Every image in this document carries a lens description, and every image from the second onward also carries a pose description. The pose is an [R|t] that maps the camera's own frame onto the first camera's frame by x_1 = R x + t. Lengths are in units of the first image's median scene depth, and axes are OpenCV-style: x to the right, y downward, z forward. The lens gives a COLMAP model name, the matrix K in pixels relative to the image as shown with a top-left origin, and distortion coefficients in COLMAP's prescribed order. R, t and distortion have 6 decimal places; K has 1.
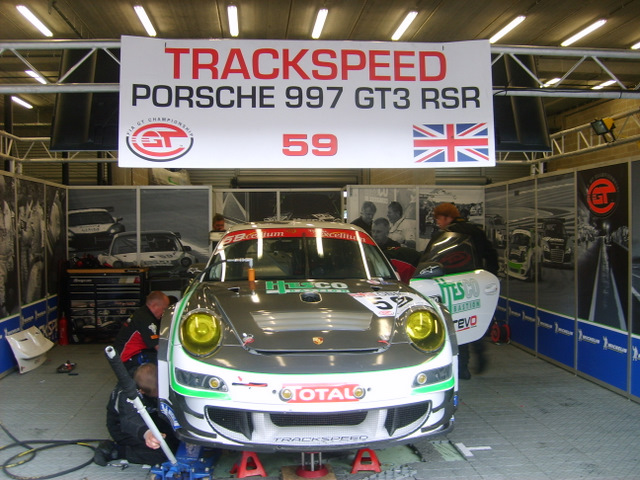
lens RADIAL K [[669.2, 0, 316.2], [0, 669.2, 238.6], [0, 0, 1]] dist [-0.090912, 0.000000]
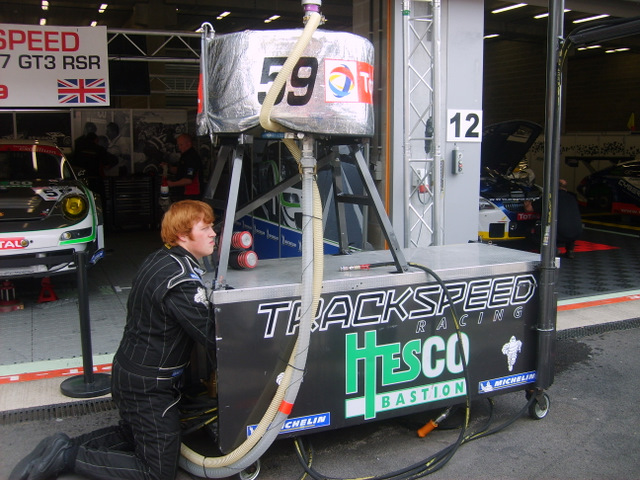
lens RADIAL K [[669.2, 0, 323.7], [0, 669.2, 238.1], [0, 0, 1]] dist [-0.090912, 0.000000]
pose [[0.947942, -0.042186, 0.315637, 0.238479], [0.002679, 0.992208, 0.124565, 0.013851], [-0.318432, -0.117234, 0.940668, -0.734613]]
